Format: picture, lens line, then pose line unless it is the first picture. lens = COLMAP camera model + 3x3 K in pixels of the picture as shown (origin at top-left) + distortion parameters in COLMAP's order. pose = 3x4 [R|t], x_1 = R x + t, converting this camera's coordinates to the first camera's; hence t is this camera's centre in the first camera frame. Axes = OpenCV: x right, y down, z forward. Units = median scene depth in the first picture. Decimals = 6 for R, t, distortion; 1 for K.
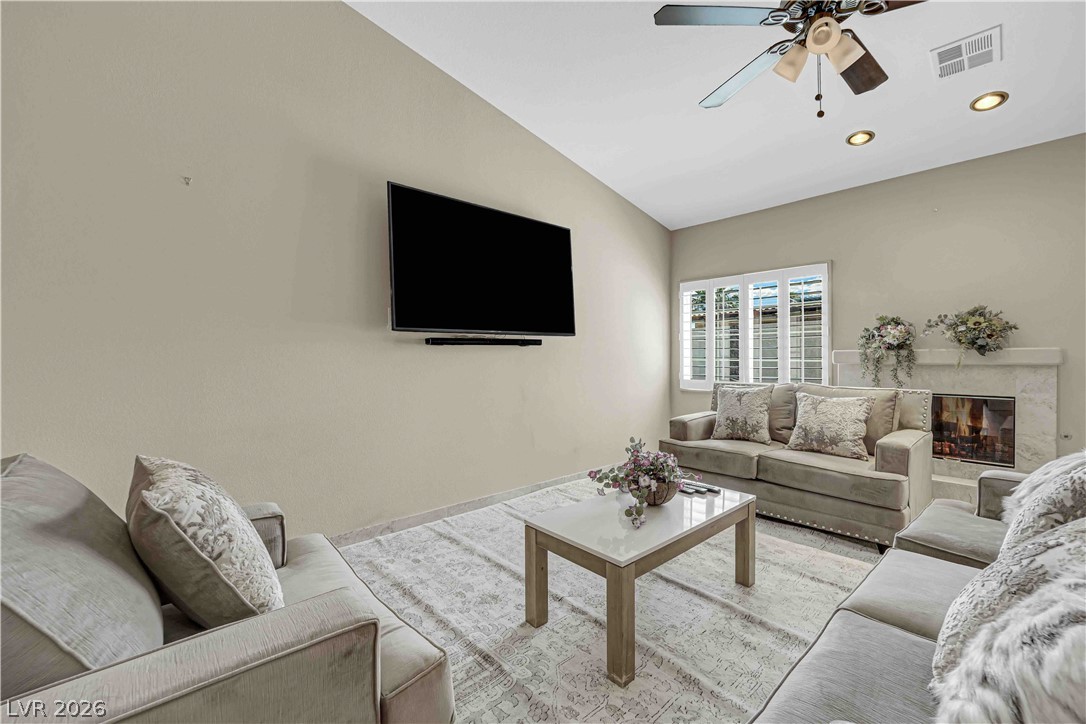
lens RADIAL K [[438.2, 0, 545.3], [0, 438.2, 355.7], [0, 0, 1]] dist [-0.017332, -0.000508]
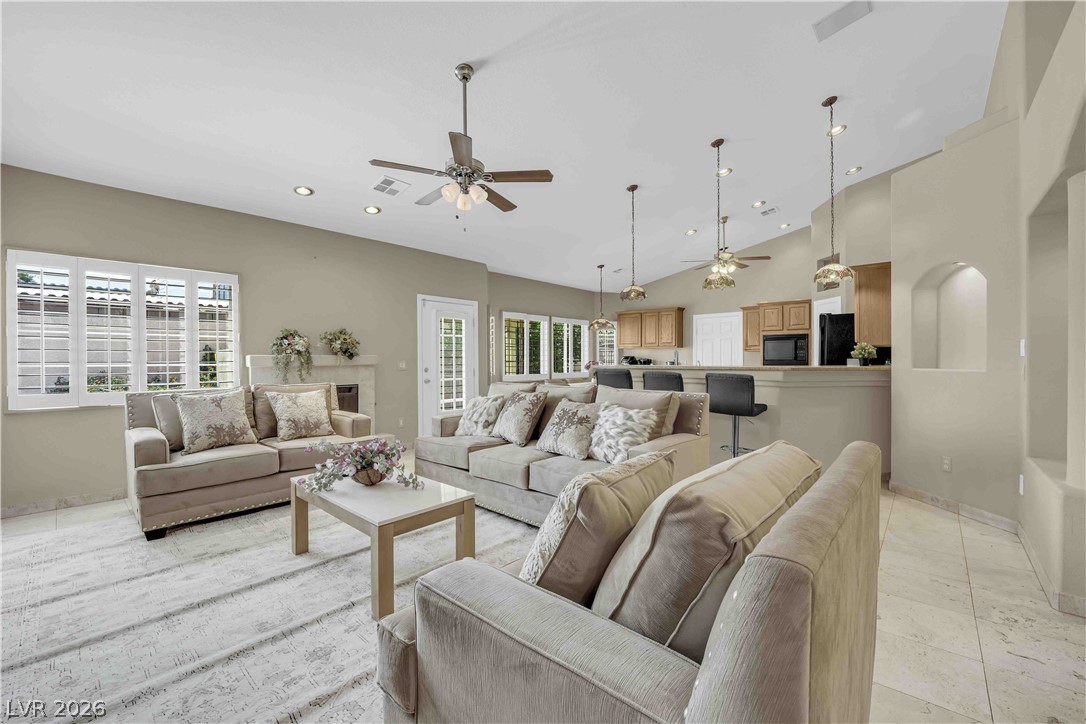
lens RADIAL K [[438.2, 0, 545.3], [0, 438.2, 355.7], [0, 0, 1]] dist [-0.017332, -0.000508]
pose [[-0.112464, 0.010856, 0.993596, -0.647873], [0.003404, 0.999939, -0.010540, 0.004704], [-0.993650, 0.002197, -0.112494, 0.436896]]
